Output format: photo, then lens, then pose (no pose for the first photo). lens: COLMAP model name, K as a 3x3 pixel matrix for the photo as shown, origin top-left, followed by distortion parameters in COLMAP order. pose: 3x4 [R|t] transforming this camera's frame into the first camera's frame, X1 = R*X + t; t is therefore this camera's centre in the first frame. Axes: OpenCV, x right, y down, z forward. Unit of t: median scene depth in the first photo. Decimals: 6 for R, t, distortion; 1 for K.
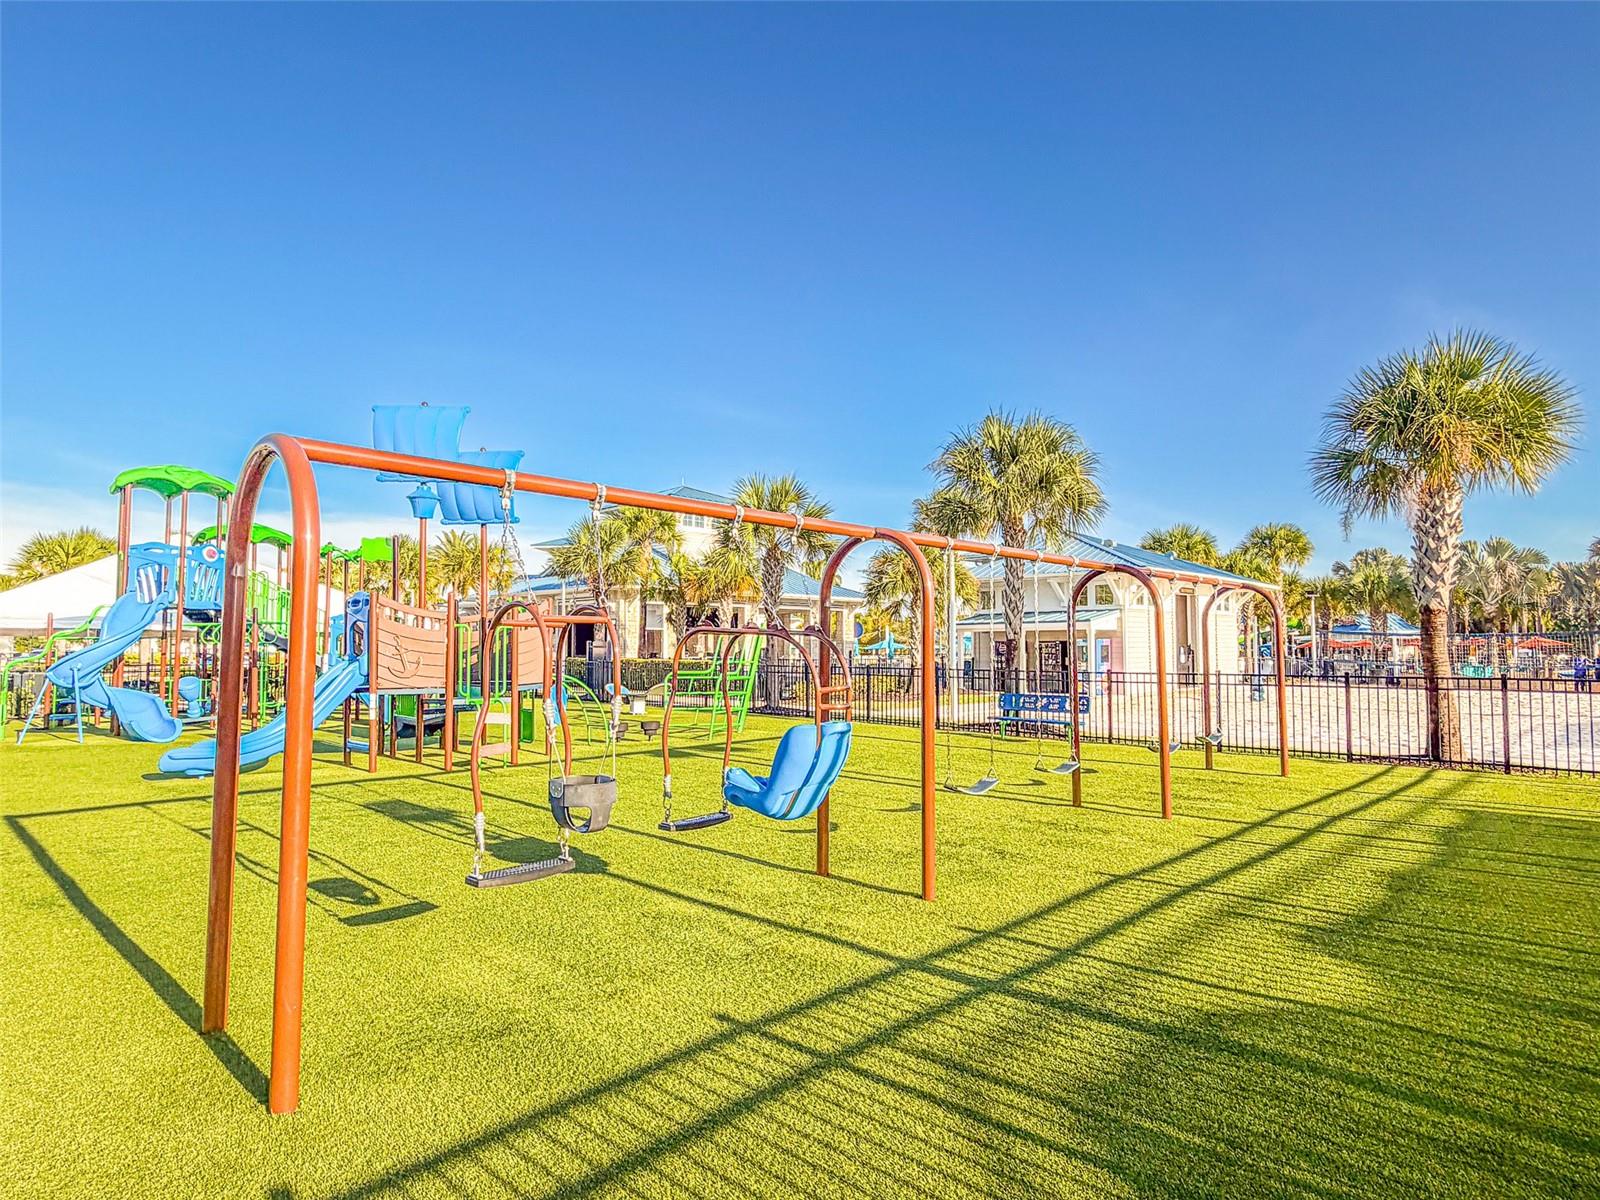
lens RADIAL K [[931.0, 0, 800.0], [0, 931.0, 600.0], [0, 0, 1]] dist [0.002951, 0.001113]
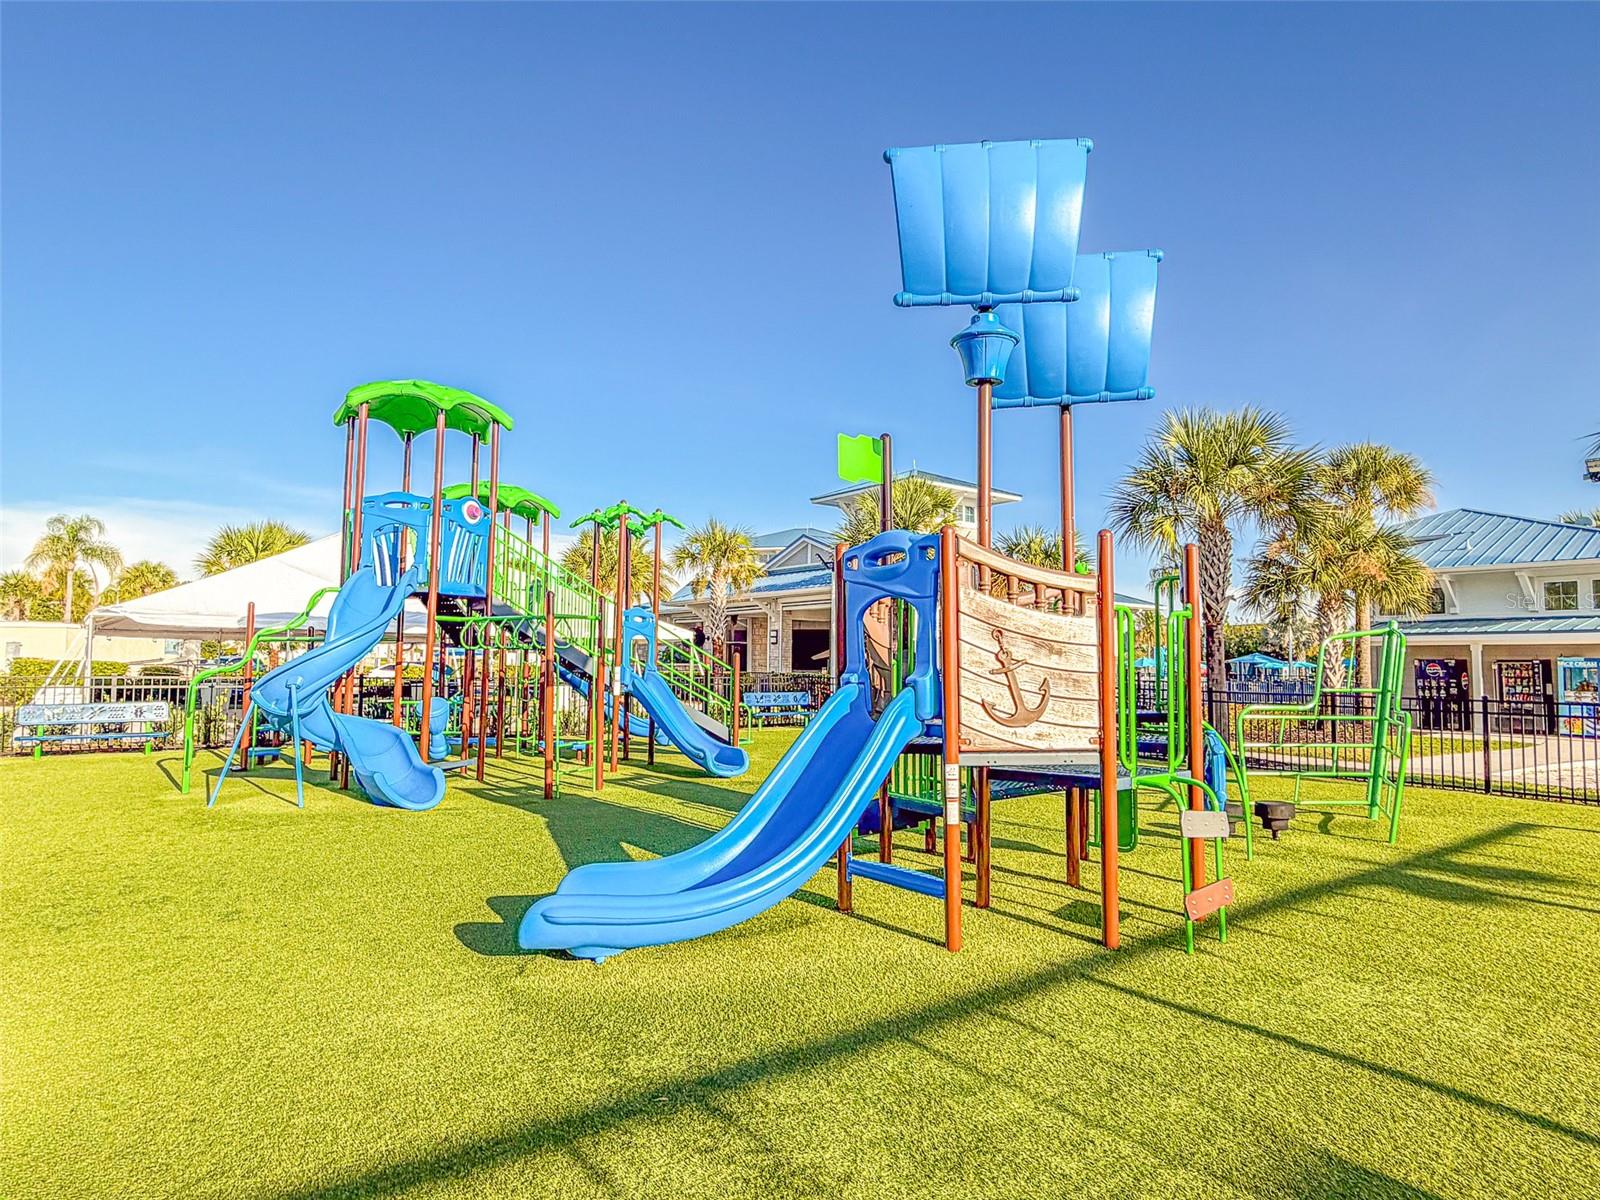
lens RADIAL K [[923.0, 0, 800.0], [0, 923.0, 600.0], [0, 0, 1]] dist [-0.026240, 0.000056]
pose [[0.992970, 0.005149, -0.118251, -0.317849], [-0.007224, 0.999827, -0.017125, 0.021327], [0.118142, 0.017859, 0.992836, 0.373454]]
